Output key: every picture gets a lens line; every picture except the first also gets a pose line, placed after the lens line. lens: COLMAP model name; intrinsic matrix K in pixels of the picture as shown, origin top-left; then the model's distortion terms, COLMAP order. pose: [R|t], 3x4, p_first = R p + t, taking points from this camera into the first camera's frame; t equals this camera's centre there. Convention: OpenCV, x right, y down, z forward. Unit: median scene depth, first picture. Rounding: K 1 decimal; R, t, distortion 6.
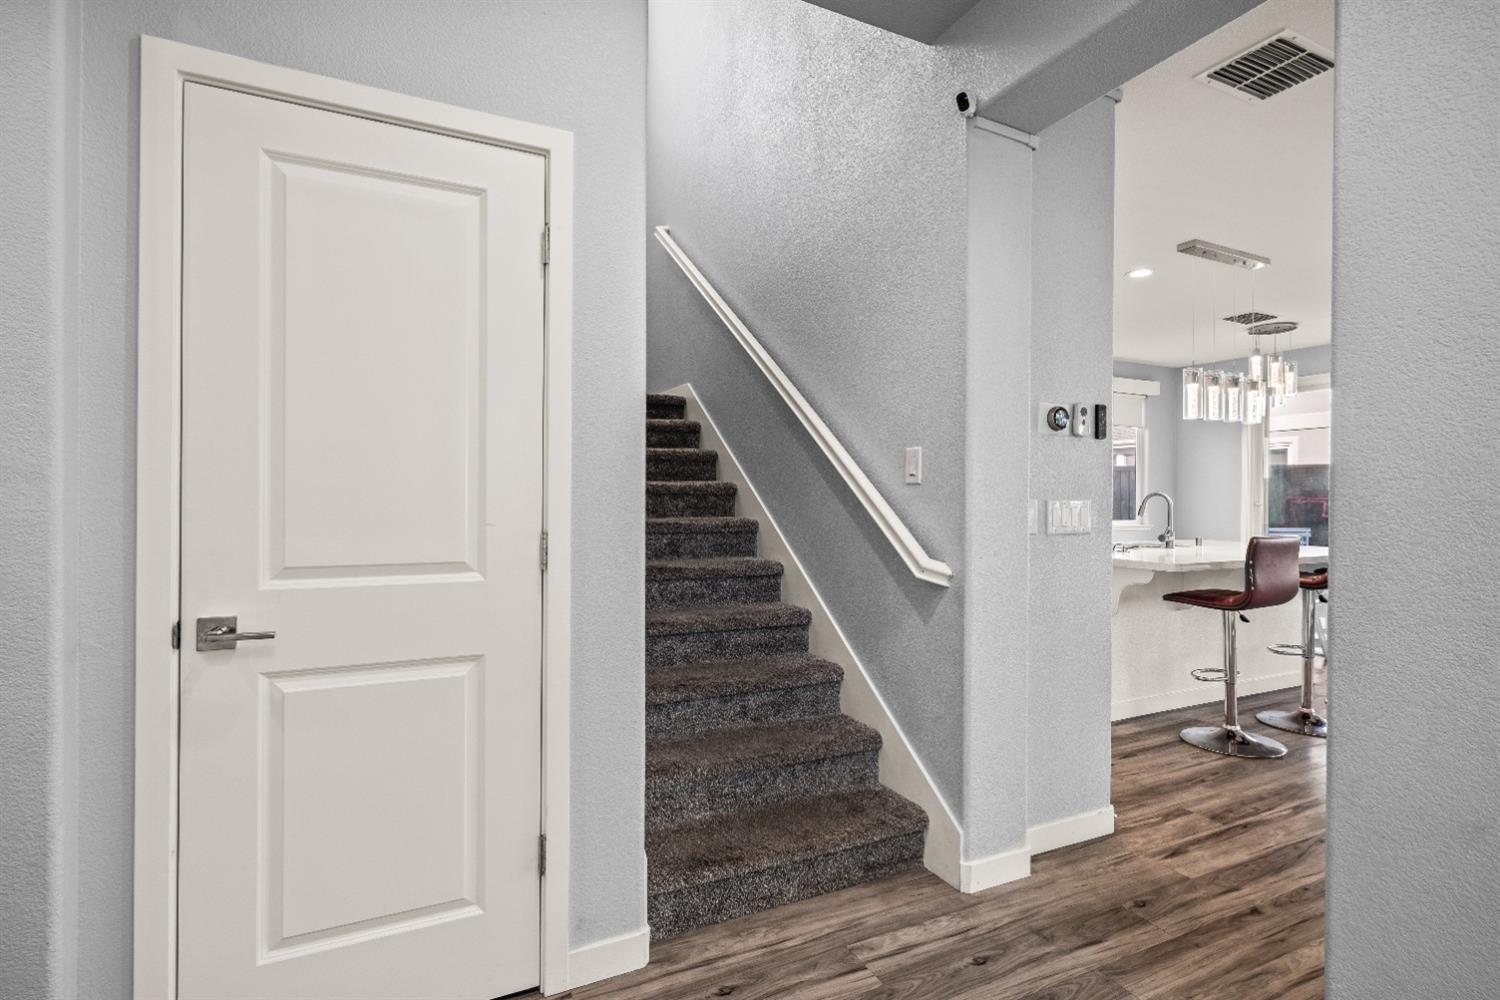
lens RADIAL K [[727.1, 0, 750.0], [0, 727.1, 500.0], [0, 0, 1]] dist [-0.000133, 0.000802]
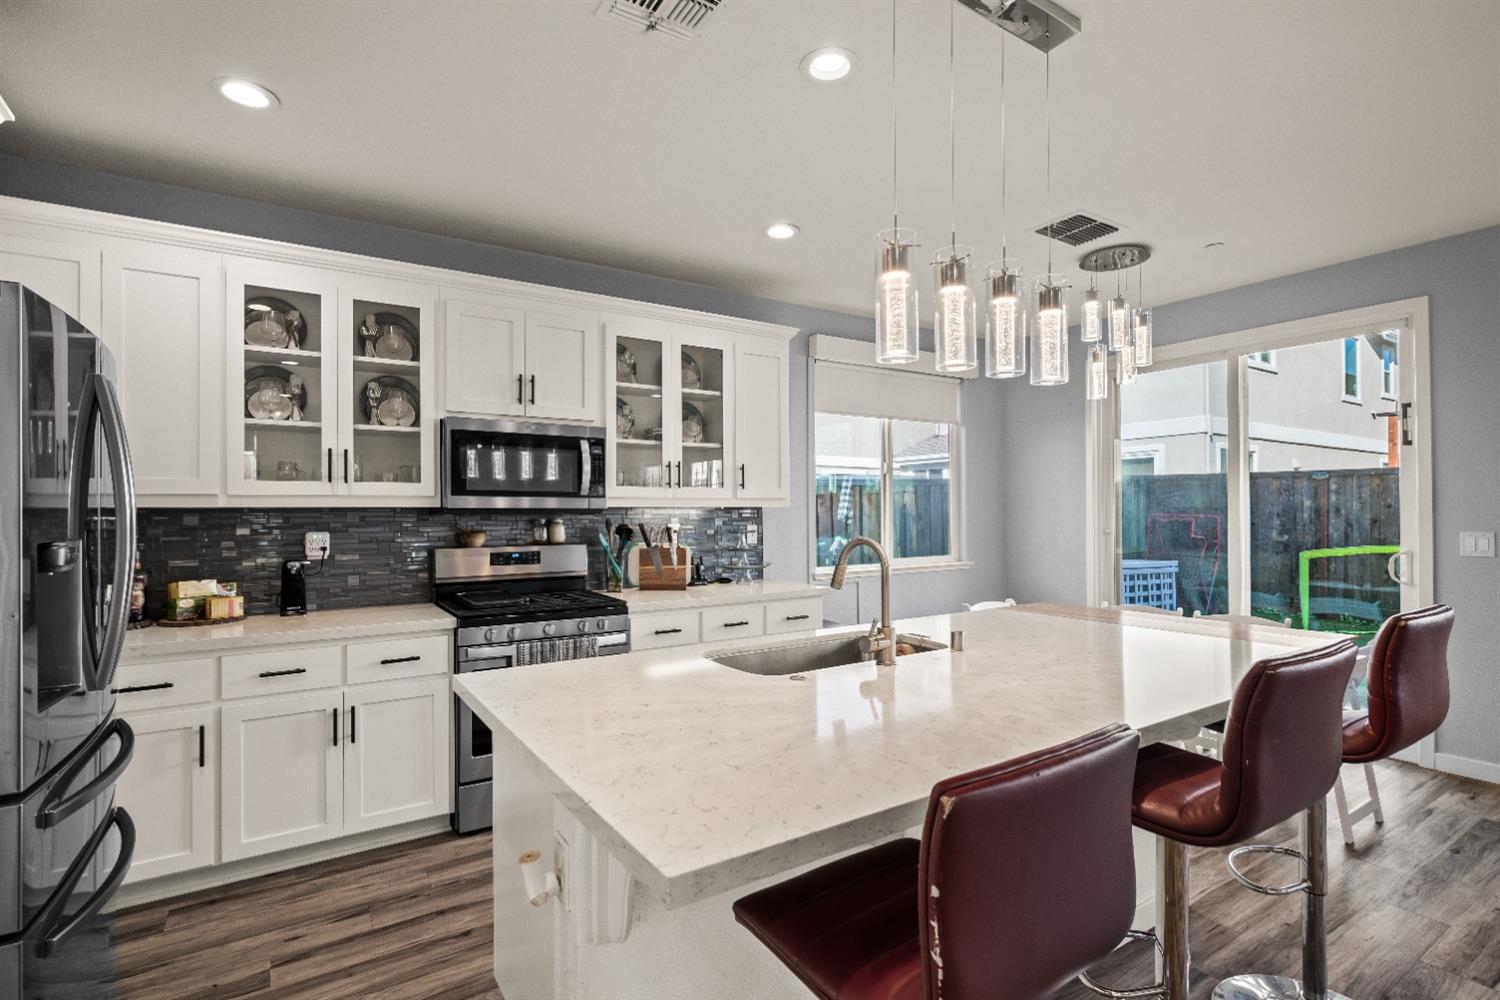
lens RADIAL K [[706.0, 0, 755.3], [0, 706.0, 508.8], [0, 0, 1]] dist [-0.003203, -0.000223]
pose [[0.993222, -0.012566, 0.115552, 0.357210], [0.013229, 0.999900, -0.004968, -0.022148], [-0.115478, 0.006463, 0.993289, 0.458741]]
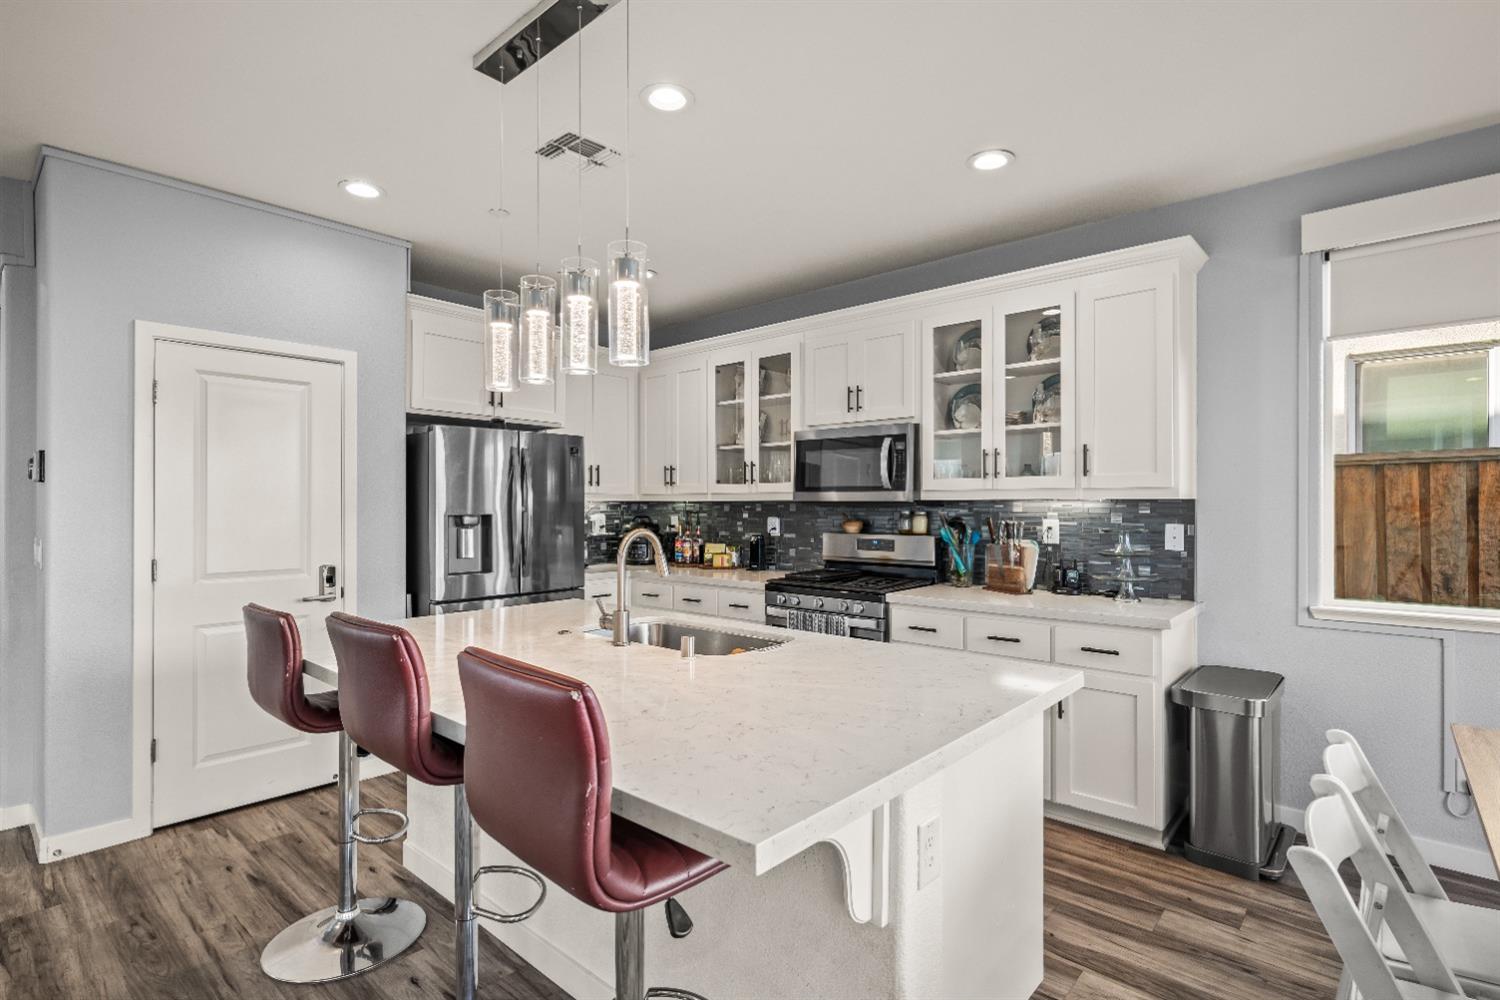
lens RADIAL K [[727.1, 0, 750.0], [0, 727.1, 500.0], [0, 0, 1]] dist [-0.000133, 0.000802]
pose [[0.377382, -0.013665, -0.925957, 0.841217], [0.001019, 0.999897, -0.014341, -0.019227], [0.926057, 0.004468, 0.377357, 0.703784]]
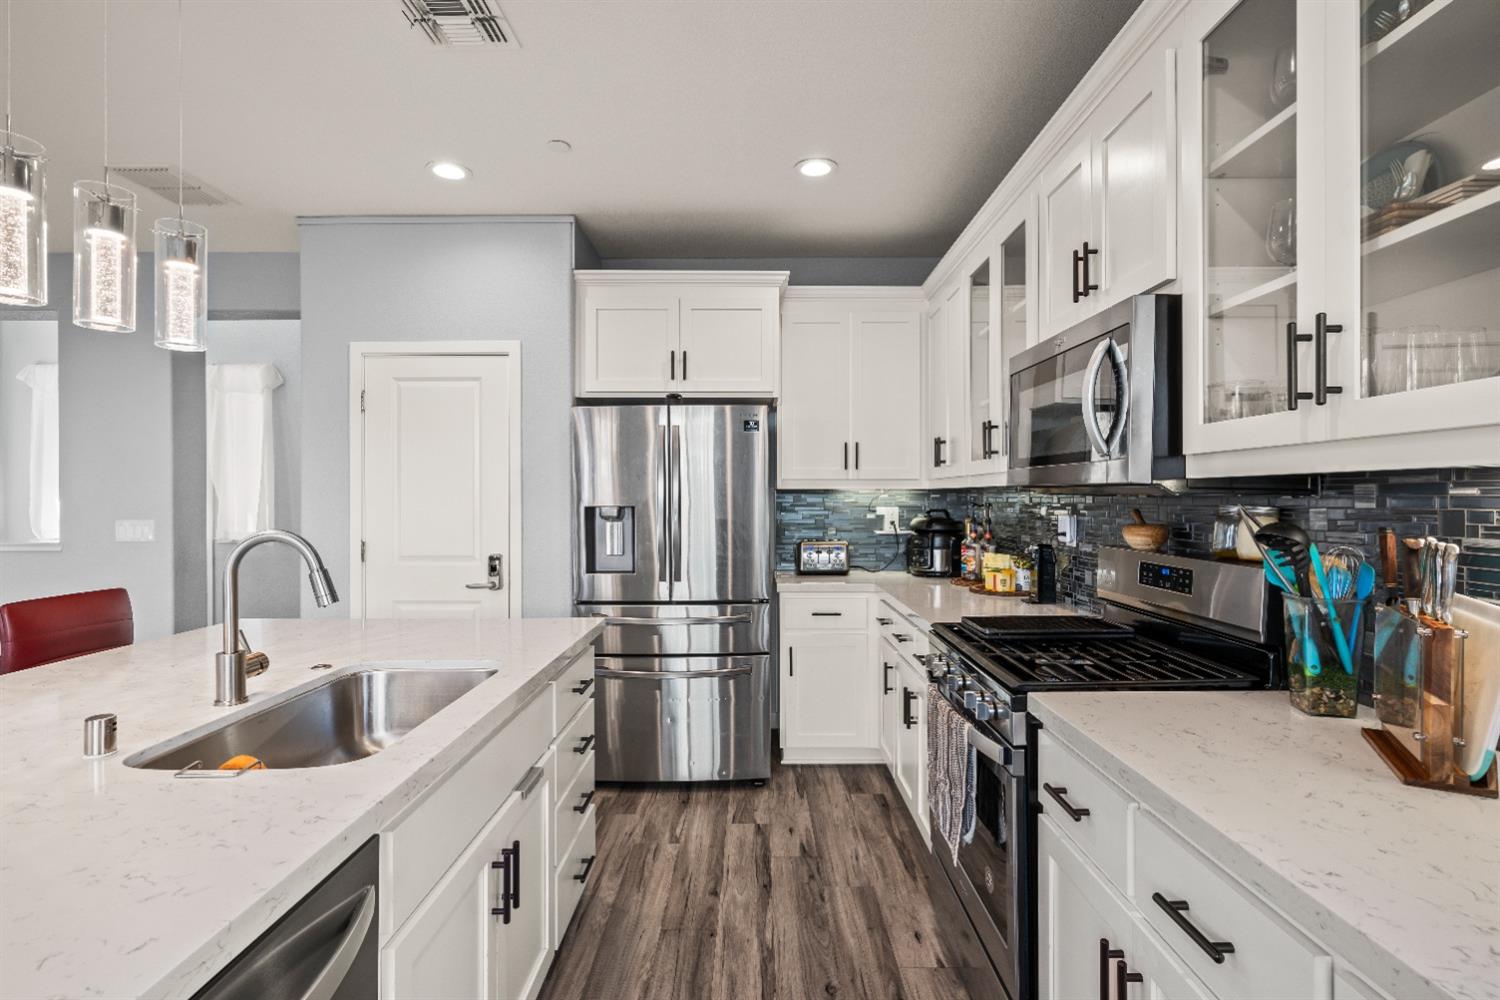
lens RADIAL K [[720.5, 0, 752.9], [0, 720.5, 505.5], [0, 0, 1]] dist [-0.001057, 0.000937]
pose [[-0.441776, 0.006079, -0.897105, 0.604124], [-0.001767, 0.999969, 0.007646, -0.020722], [0.897124, 0.004963, -0.441752, 1.065403]]
